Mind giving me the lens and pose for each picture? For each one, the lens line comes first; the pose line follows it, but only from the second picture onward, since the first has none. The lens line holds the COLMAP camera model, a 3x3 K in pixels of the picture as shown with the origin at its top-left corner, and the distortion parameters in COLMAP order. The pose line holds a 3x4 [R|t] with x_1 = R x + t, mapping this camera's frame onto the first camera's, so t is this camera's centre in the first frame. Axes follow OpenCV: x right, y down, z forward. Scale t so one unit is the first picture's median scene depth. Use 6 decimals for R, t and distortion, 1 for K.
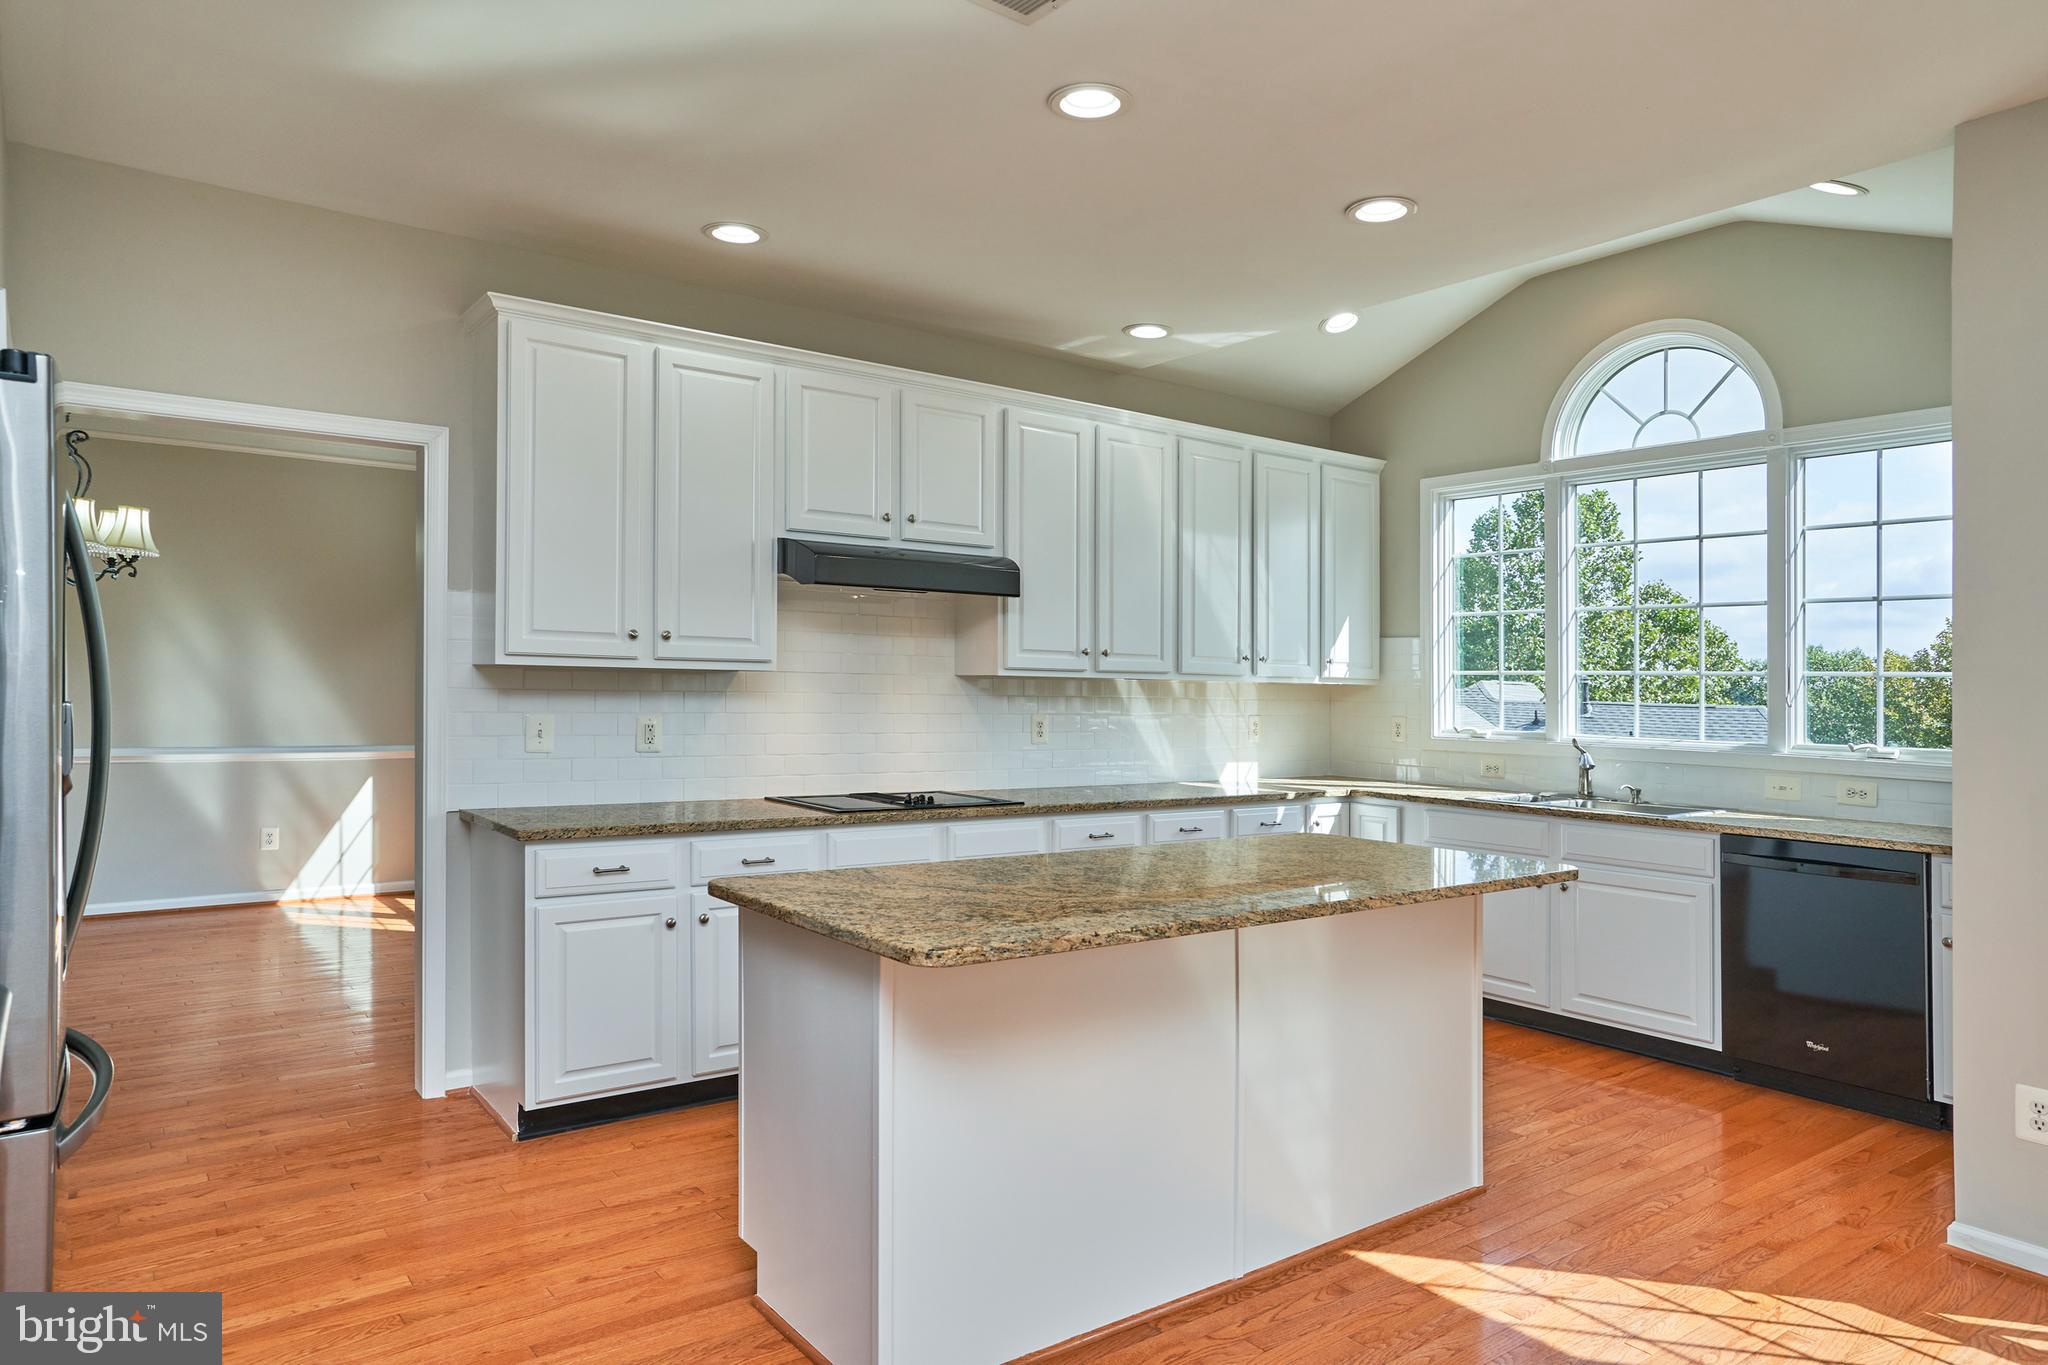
lens RADIAL K [[1323.1, 0, 1065.4], [0, 1323.1, 698.9], [0, 0, 1]] dist [-0.014852, -0.000487]
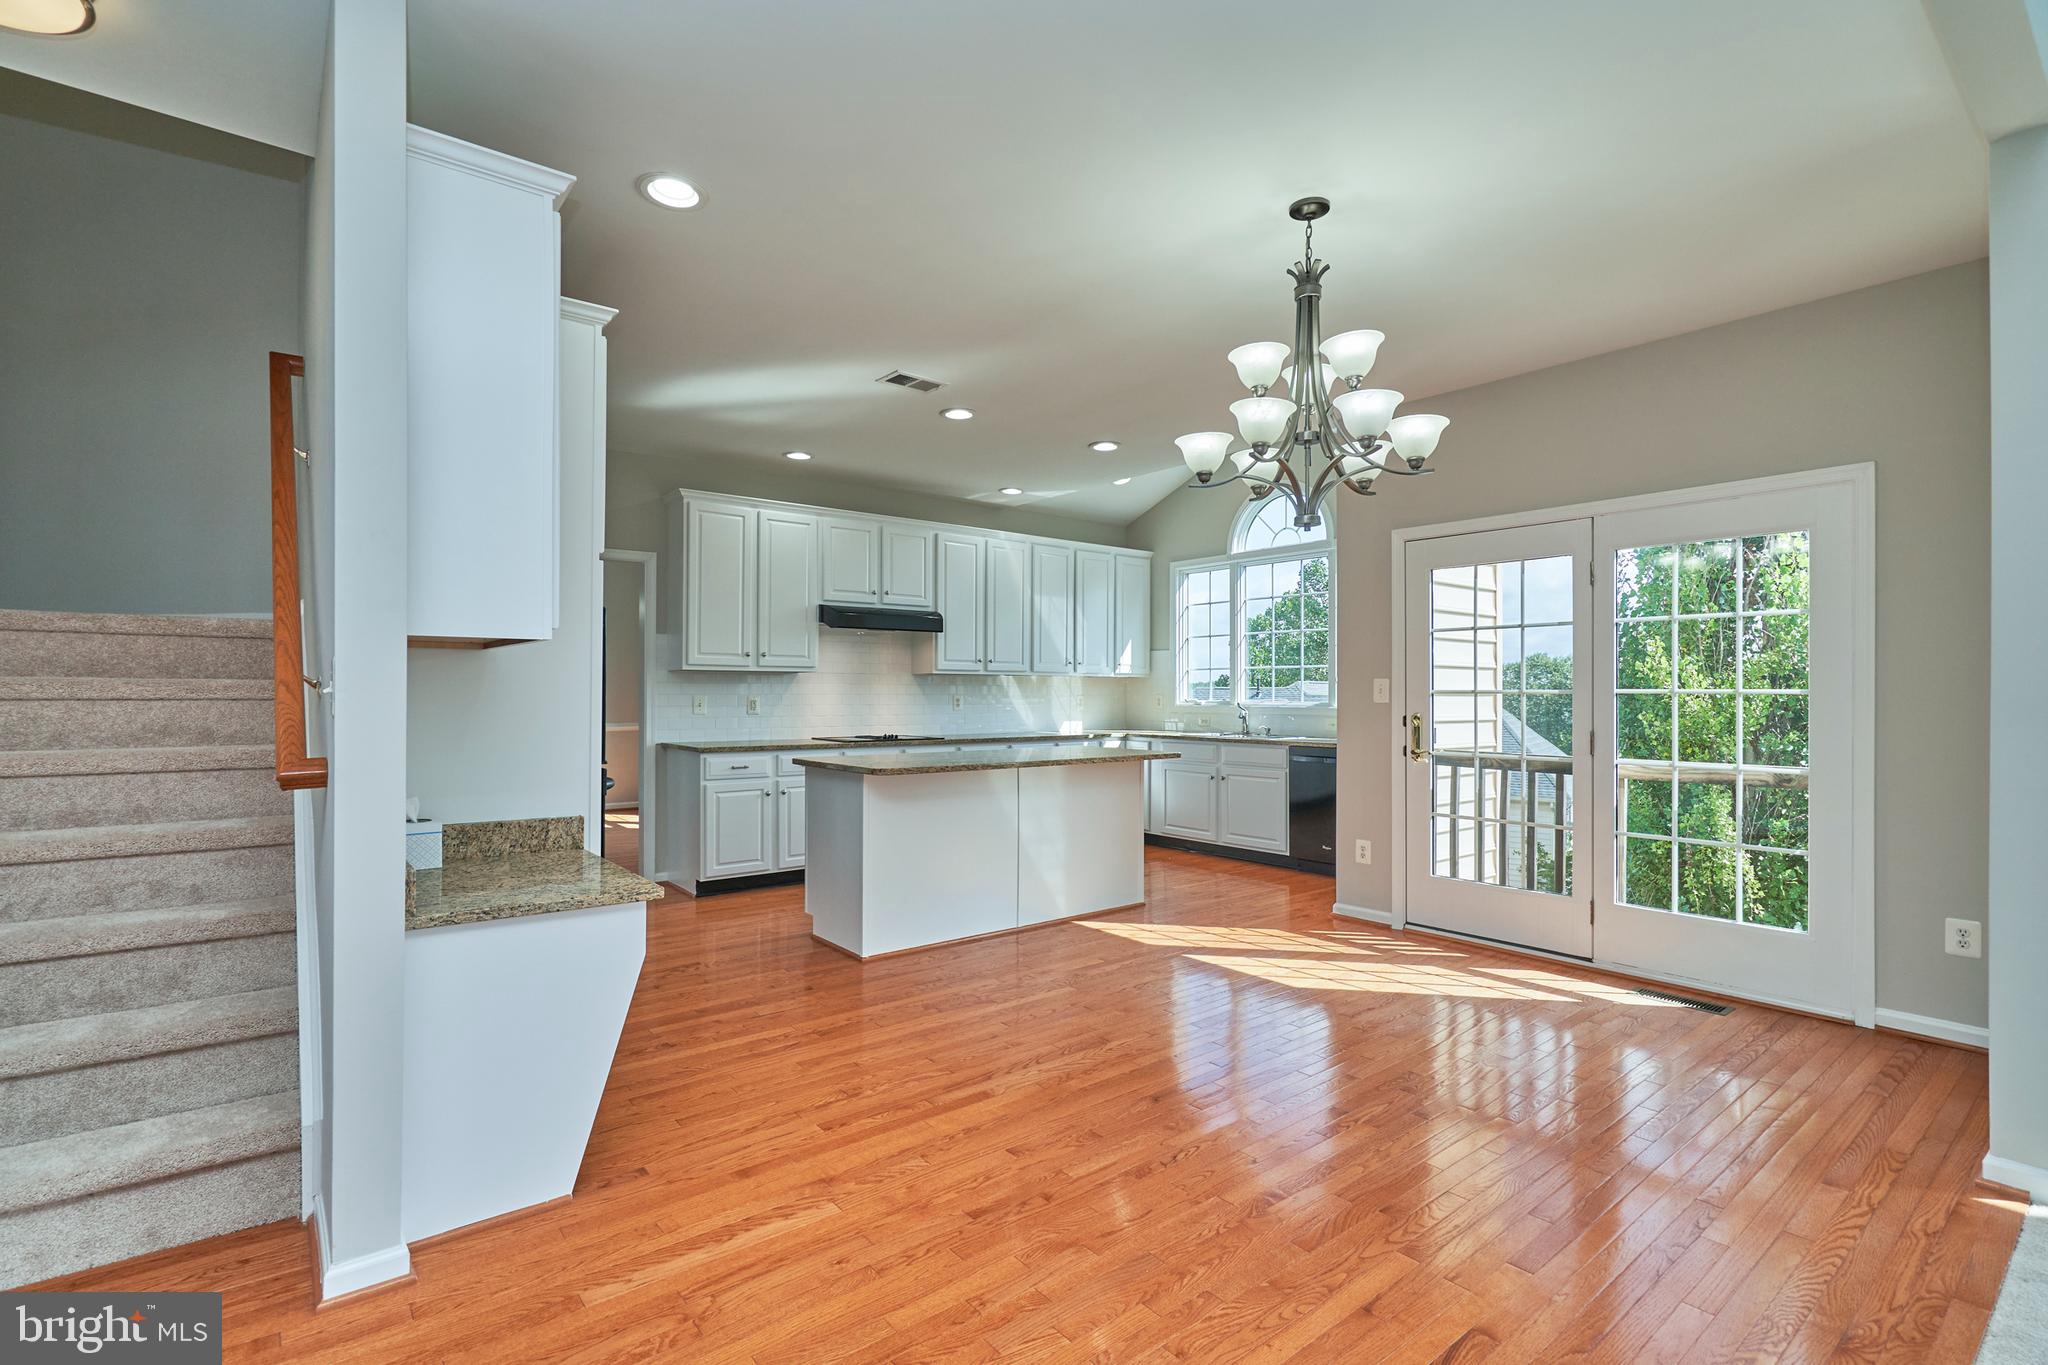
lens RADIAL K [[954.3, 0, 1017.6], [0, 954.3, 672.9], [0, 0, 1]] dist [0.001460, 0.001126]
pose [[0.999847, -0.013412, 0.011241, 0.050369], [0.013715, 0.999533, -0.027319, 0.019365], [-0.010869, 0.027469, 0.999564, -0.349552]]
